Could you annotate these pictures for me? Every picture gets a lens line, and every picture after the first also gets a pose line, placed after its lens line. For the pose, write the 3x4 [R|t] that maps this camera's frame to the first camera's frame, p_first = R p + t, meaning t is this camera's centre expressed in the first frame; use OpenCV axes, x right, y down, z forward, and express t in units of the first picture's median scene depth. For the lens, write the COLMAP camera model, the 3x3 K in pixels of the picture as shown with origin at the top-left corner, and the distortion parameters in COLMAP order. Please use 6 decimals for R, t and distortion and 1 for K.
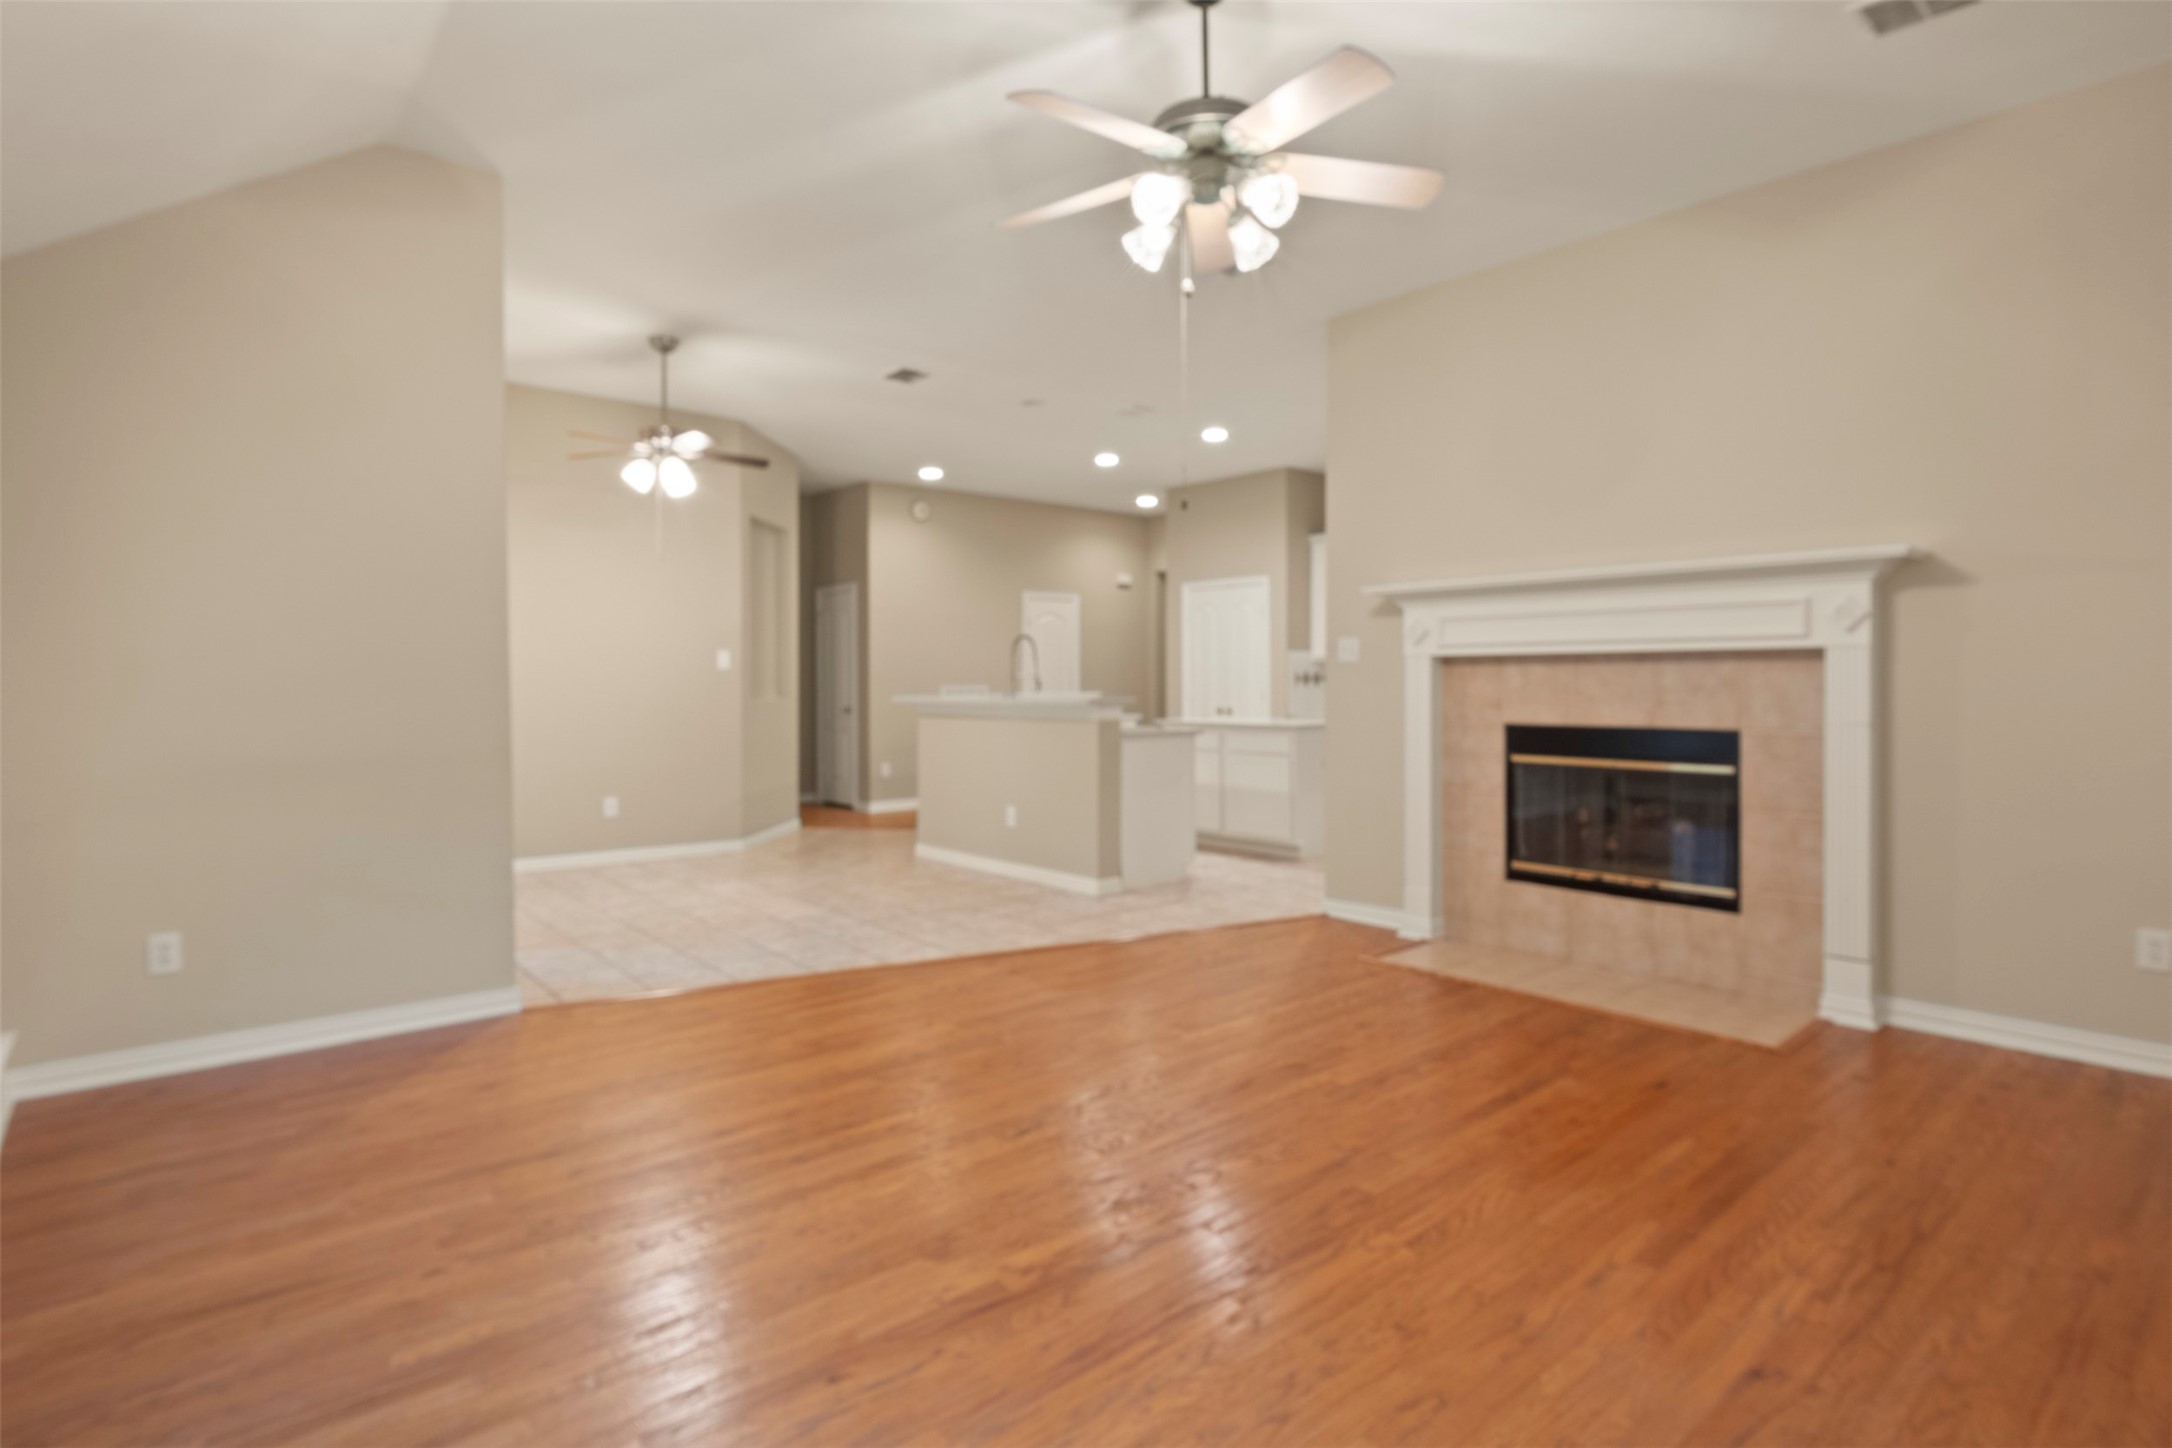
lens RADIAL K [[1083.1, 0, 1070.0], [0, 1083.1, 691.8], [0, 0, 1]] dist [0.003716, 0.000173]
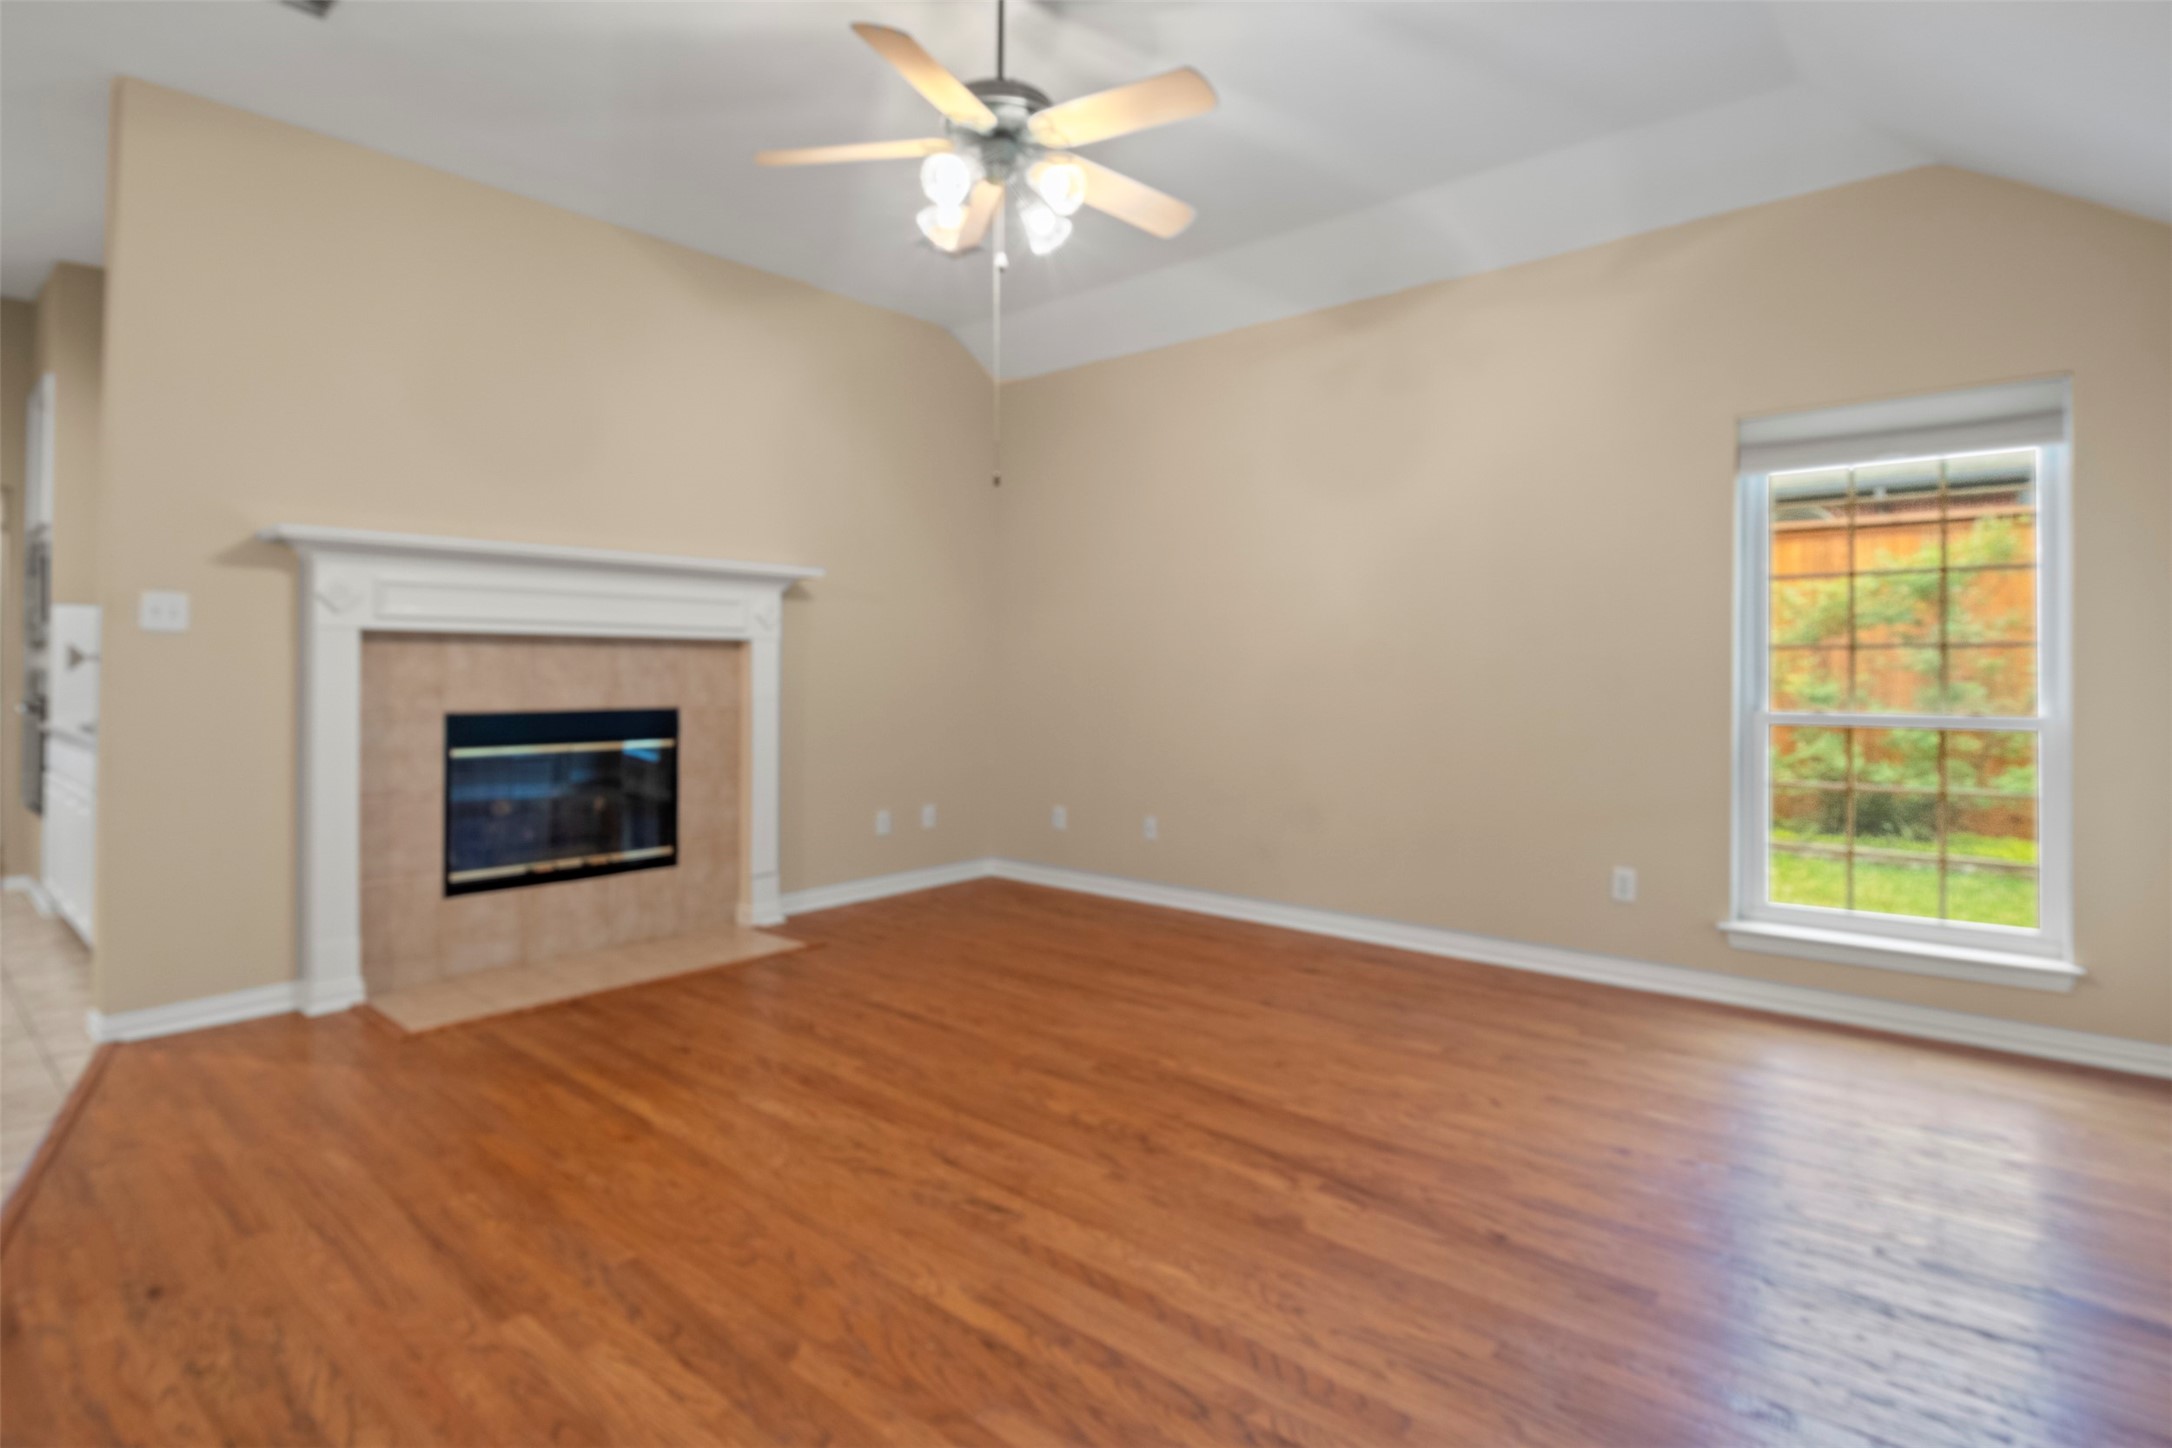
lens RADIAL K [[1101.4, 0, 1090.8], [0, 1101.4, 681.3], [0, 0, 1]] dist [0.002496, -0.010903]
pose [[-0.157432, -0.005386, 0.987515, -0.587634], [0.005679, 0.999964, 0.006359, 0.002262], [-0.987513, 0.006610, -0.157396, 0.712575]]
